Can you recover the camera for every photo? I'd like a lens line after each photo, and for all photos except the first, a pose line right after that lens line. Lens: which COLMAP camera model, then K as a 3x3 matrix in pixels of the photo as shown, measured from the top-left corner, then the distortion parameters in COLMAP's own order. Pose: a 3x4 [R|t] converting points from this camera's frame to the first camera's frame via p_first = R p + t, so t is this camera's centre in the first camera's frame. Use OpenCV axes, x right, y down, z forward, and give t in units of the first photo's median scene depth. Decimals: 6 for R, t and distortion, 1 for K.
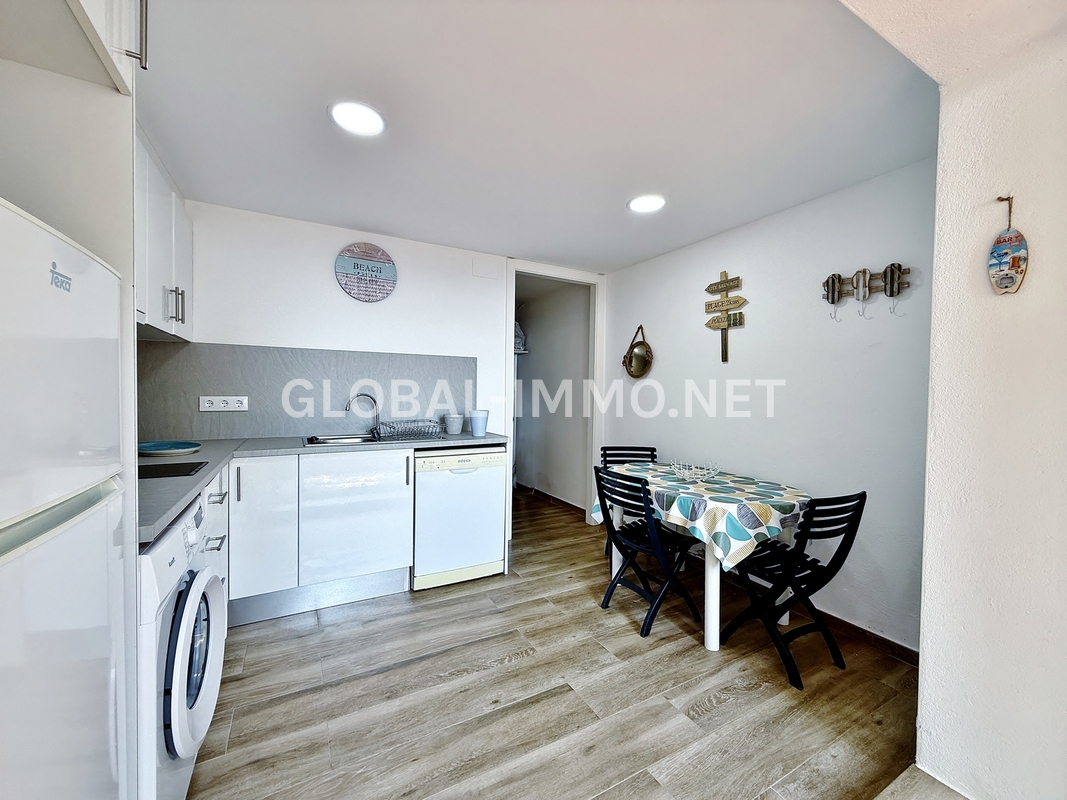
lens RADIAL K [[420.6, 0, 533.5], [0, 420.6, 400.0], [0, 0, 1]] dist [0.002212, 0.000130]
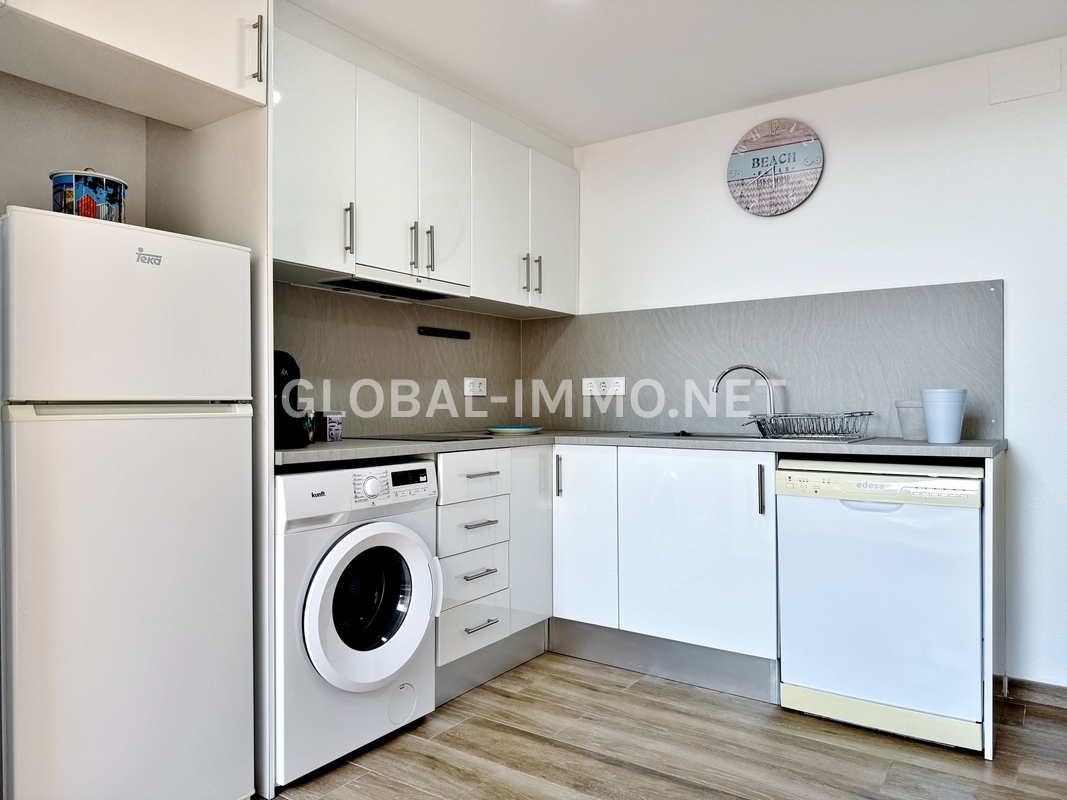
lens RADIAL K [[746.3, 0, 533.5], [0, 746.3, 400.0], [0, 0, 1]] dist [0.005794, -0.002208]
pose [[0.452223, -0.018408, -0.891715, 0.489528], [-0.007175, 0.999680, -0.024275, 0.073215], [0.891876, 0.017376, 0.451946, 0.256610]]
